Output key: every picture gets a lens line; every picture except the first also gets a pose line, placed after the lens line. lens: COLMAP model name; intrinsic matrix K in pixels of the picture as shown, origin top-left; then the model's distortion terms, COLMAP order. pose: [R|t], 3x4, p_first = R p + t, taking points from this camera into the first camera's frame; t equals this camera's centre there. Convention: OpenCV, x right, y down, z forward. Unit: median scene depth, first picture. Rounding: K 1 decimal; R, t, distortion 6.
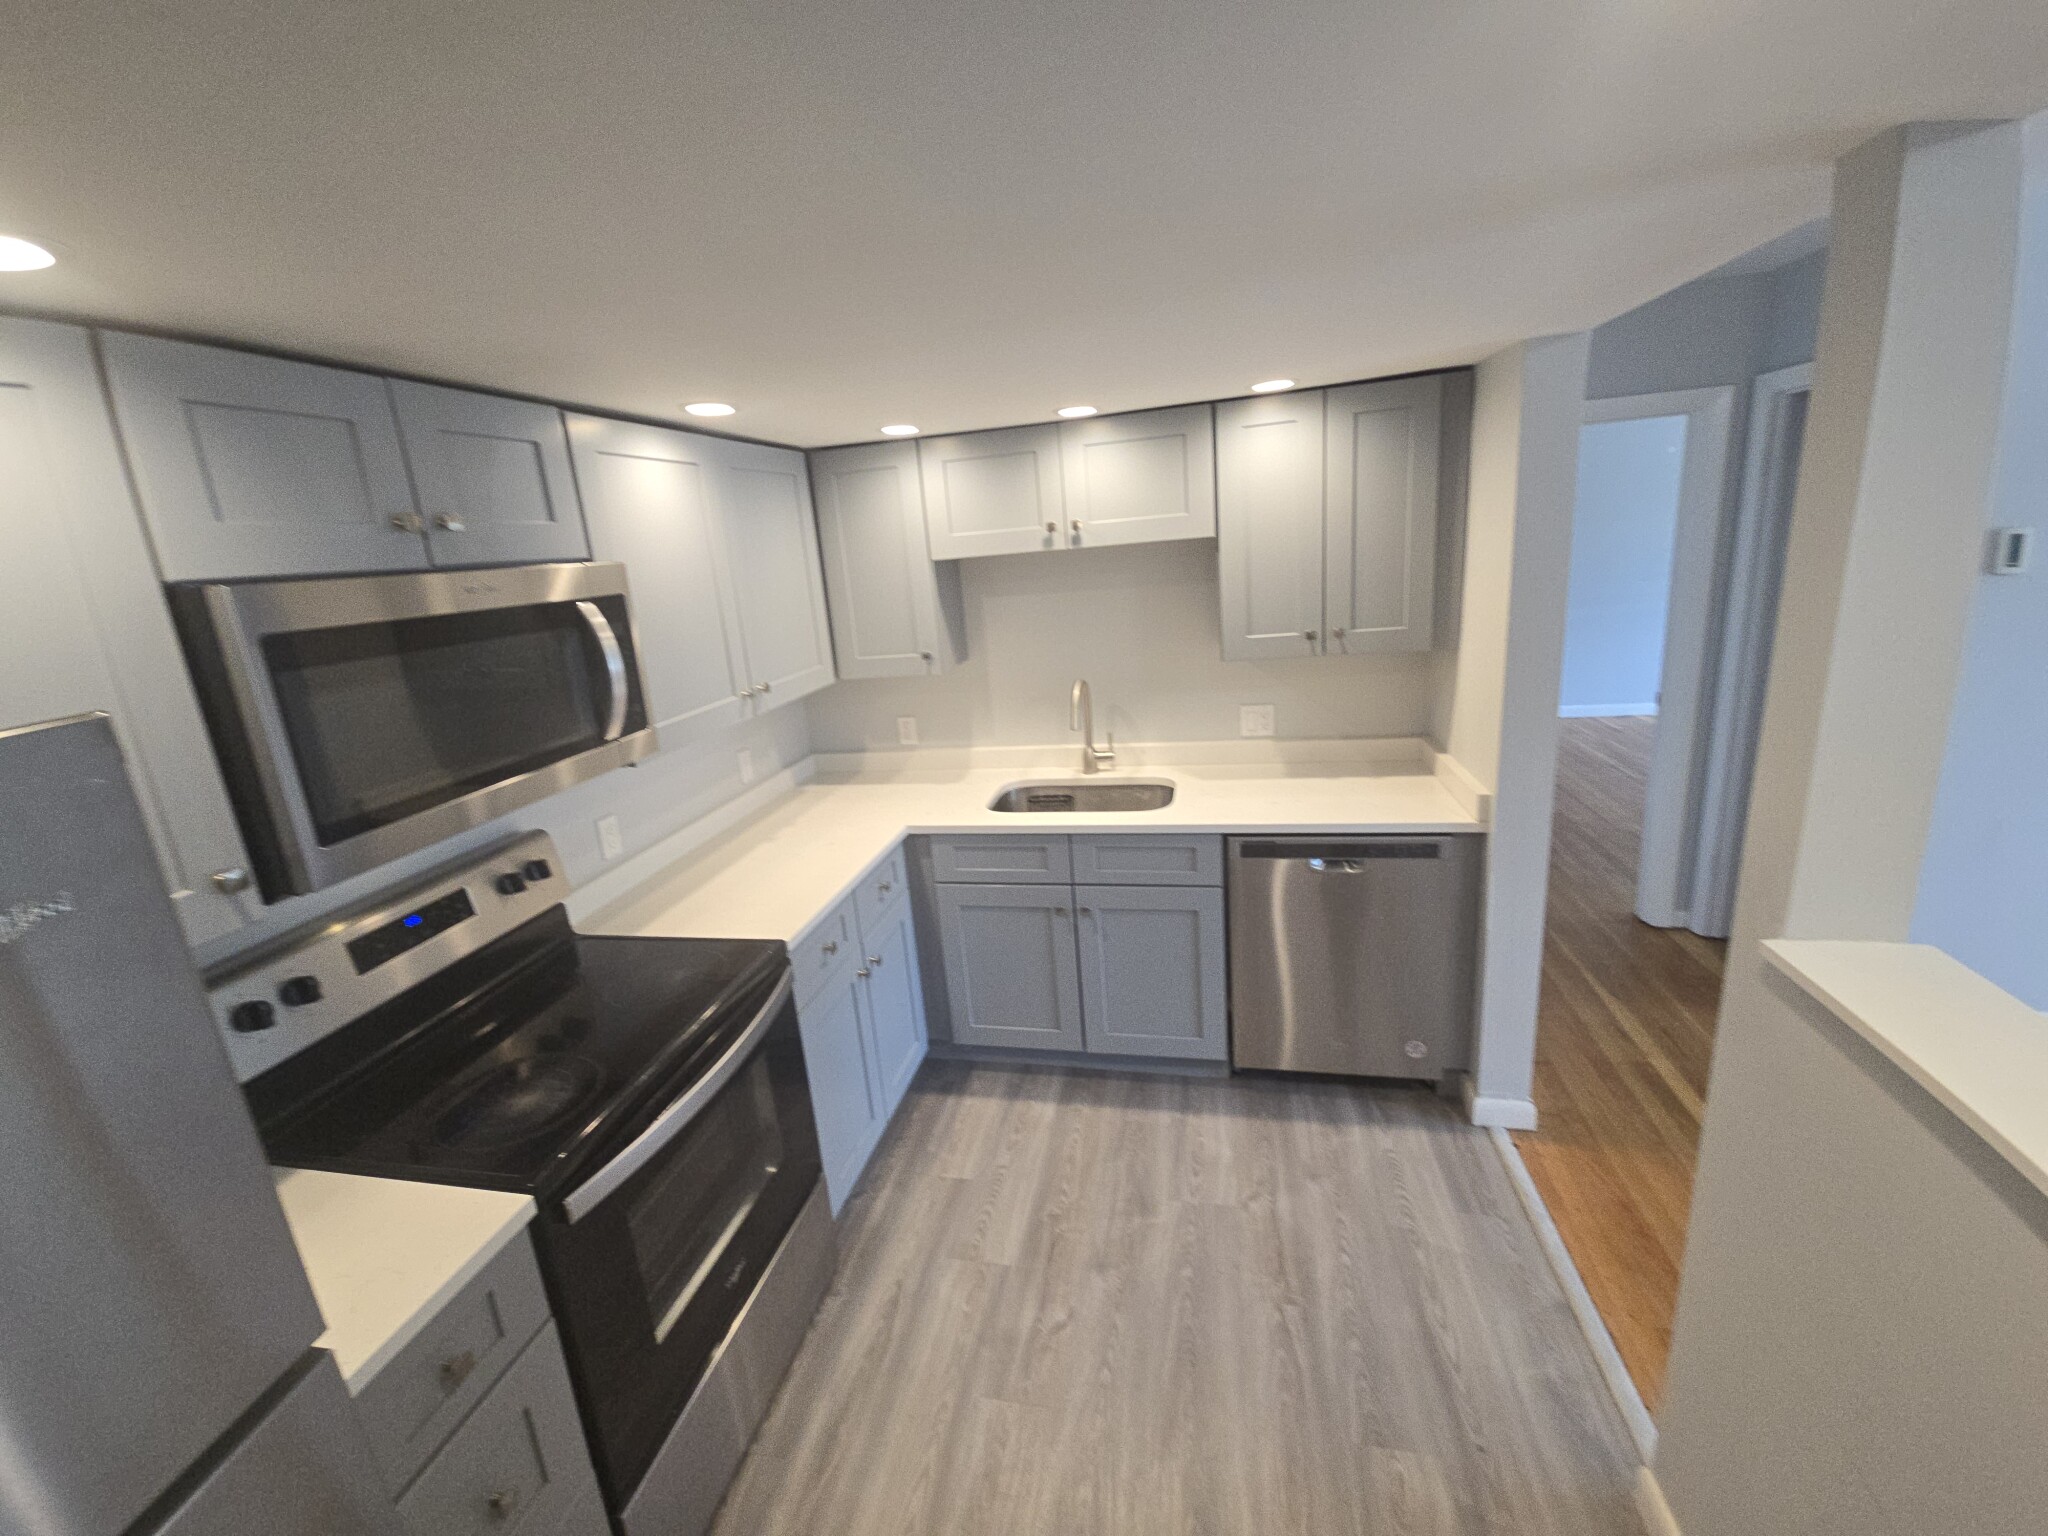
lens RADIAL K [[829.0, 0, 1024.0], [0, 829.0, 768.0], [0, 0, 1]] dist [0.002132, 0.000069]
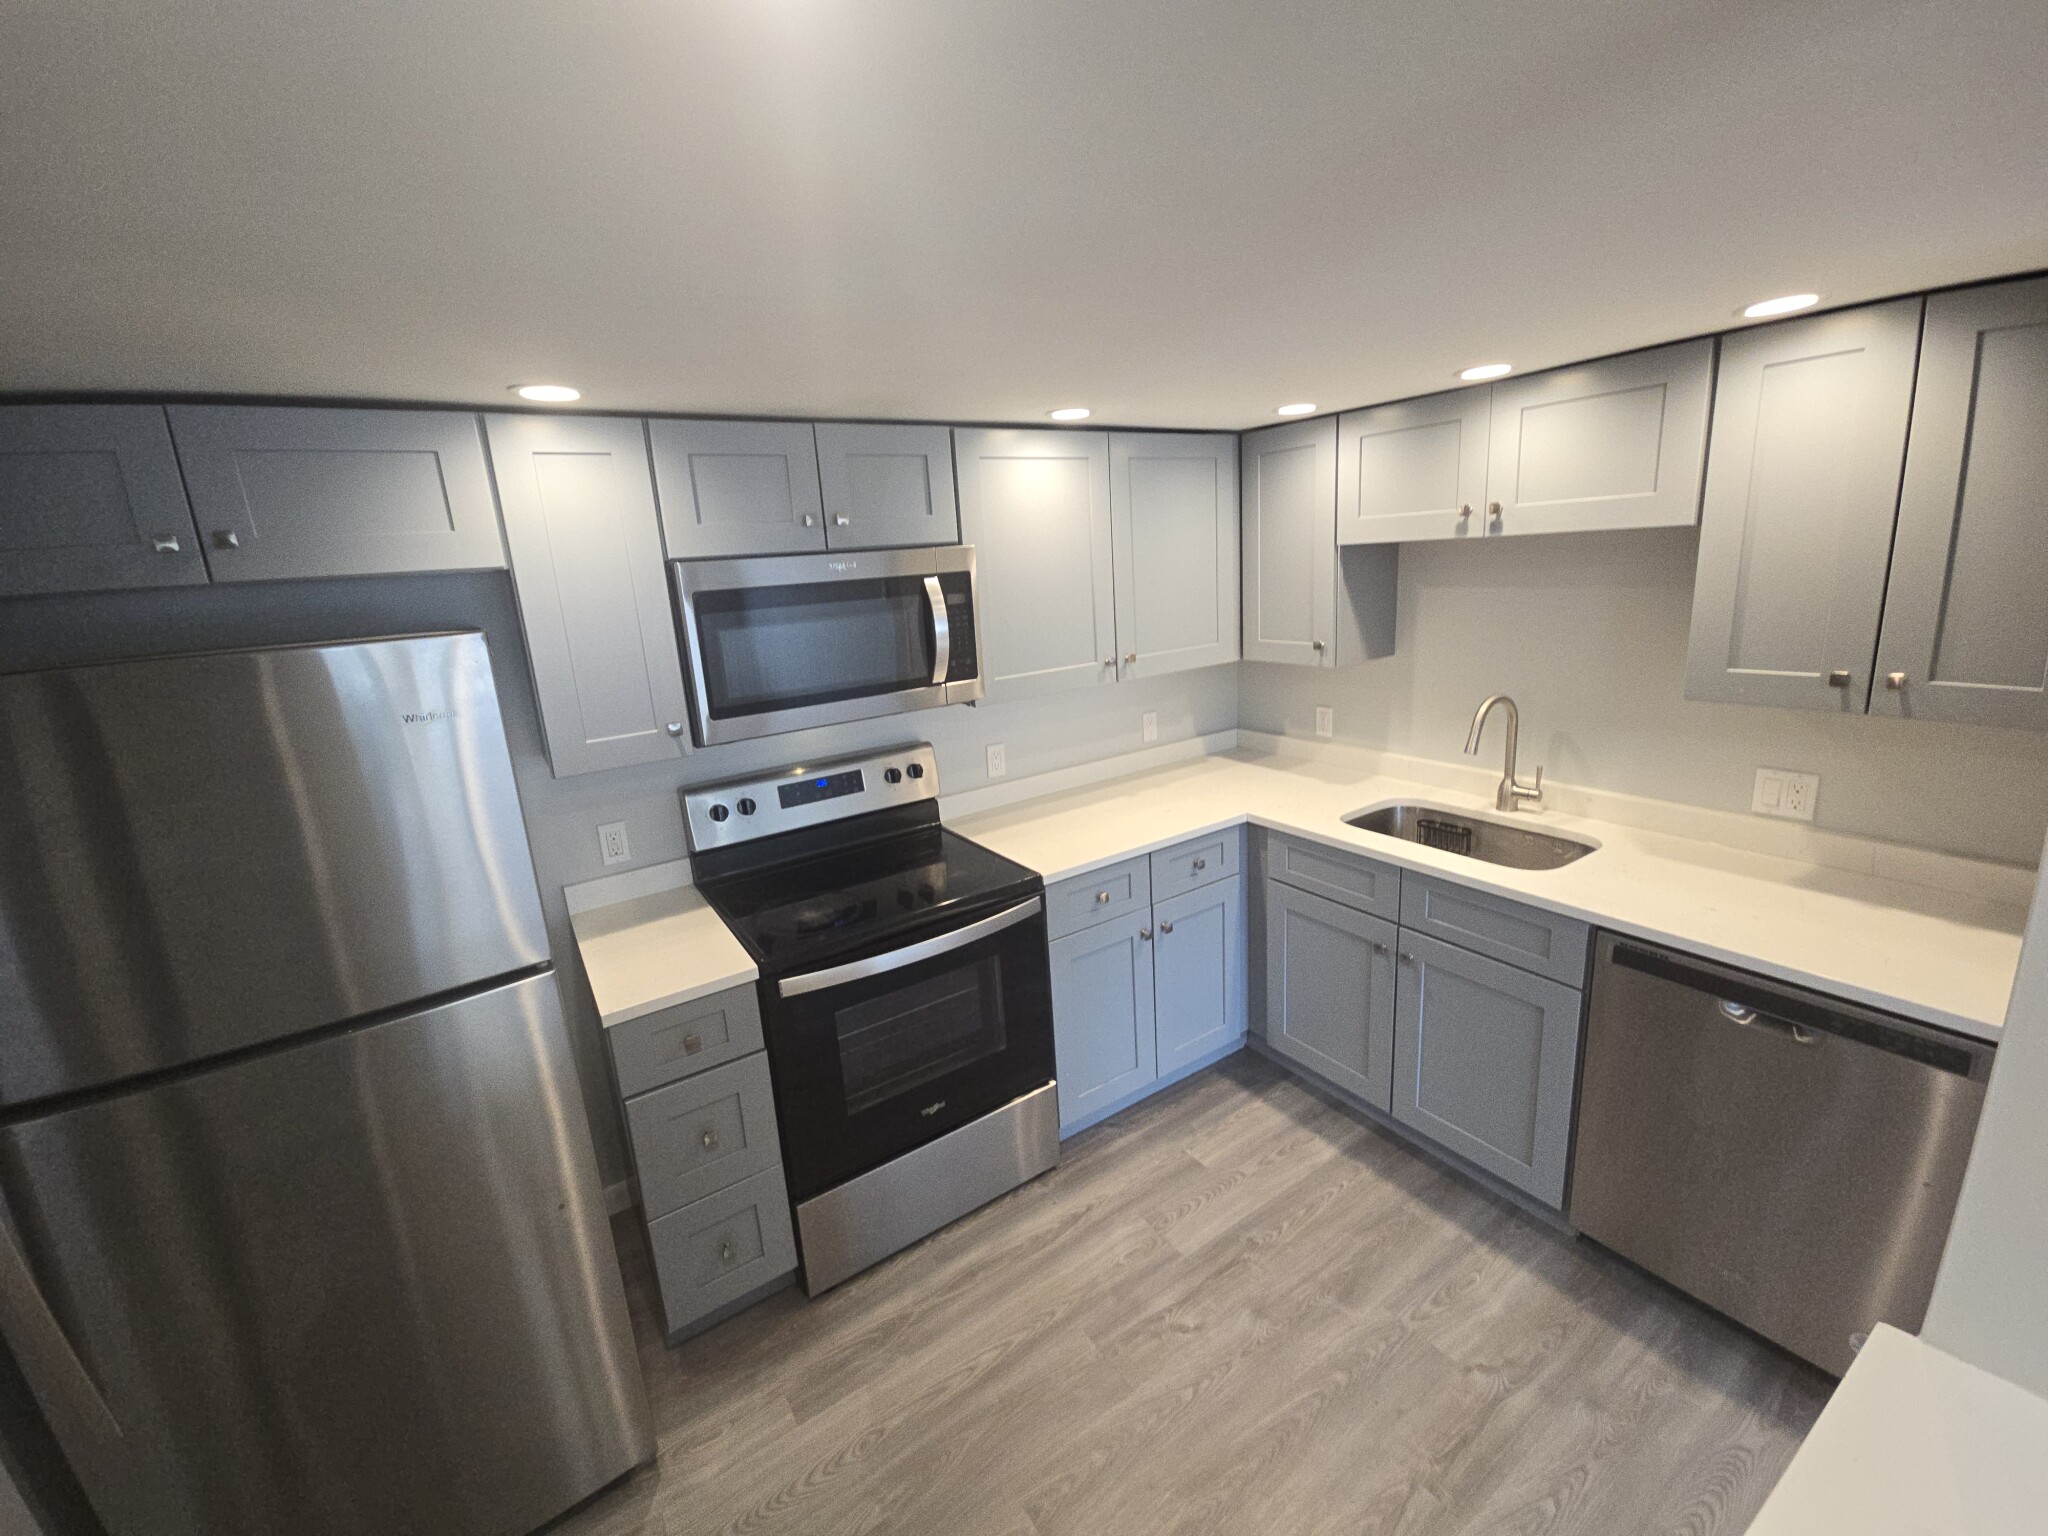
lens RADIAL K [[835.0, 0, 1027.8], [0, 835.0, 771.5], [0, 0, 1]] dist [0.017954, -0.012169]
pose [[0.718862, 0.212095, -0.662007, 0.335462], [-0.180205, 0.976621, 0.117210, -0.051426], [0.671390, 0.035039, 0.740276, 0.079768]]
